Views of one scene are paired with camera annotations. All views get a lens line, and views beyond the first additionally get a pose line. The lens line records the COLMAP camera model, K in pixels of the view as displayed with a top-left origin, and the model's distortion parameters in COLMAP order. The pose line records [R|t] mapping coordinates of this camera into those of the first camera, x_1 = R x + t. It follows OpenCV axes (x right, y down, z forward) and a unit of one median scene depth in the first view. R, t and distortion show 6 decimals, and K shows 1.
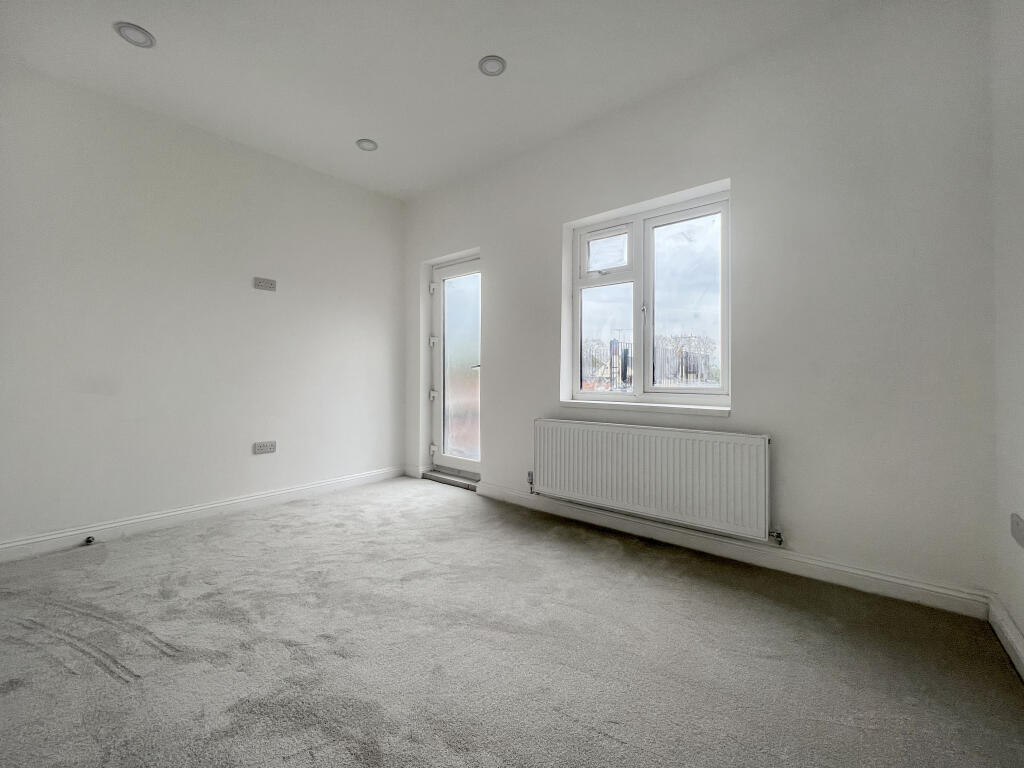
lens RADIAL K [[412.9, 0, 510.7], [0, 412.9, 375.1], [0, 0, 1]] dist [0.000128, -0.000018]
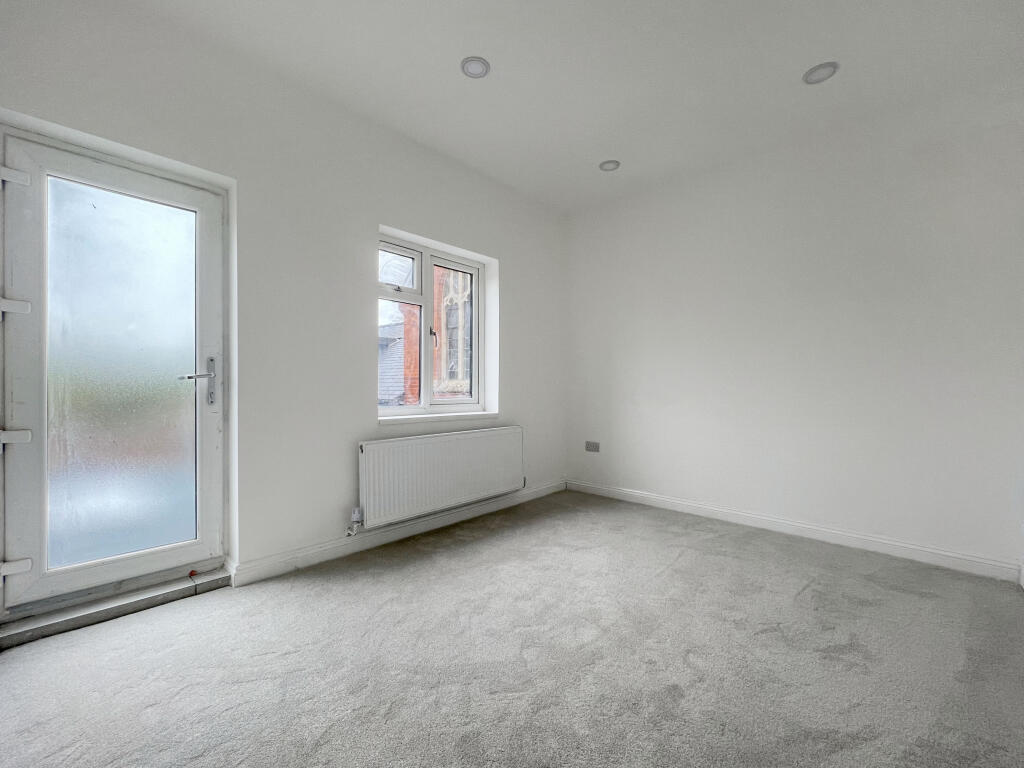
lens RADIAL K [[415.6, 0, 510.6], [0, 415.6, 389.9], [0, 0, 1]] dist [-0.000588, -0.000036]
pose [[0.085186, -0.000678, 0.996365, -0.814900], [0.002692, 0.999996, 0.000450, -0.000471], [-0.996361, 0.002643, 0.085188, 0.679491]]
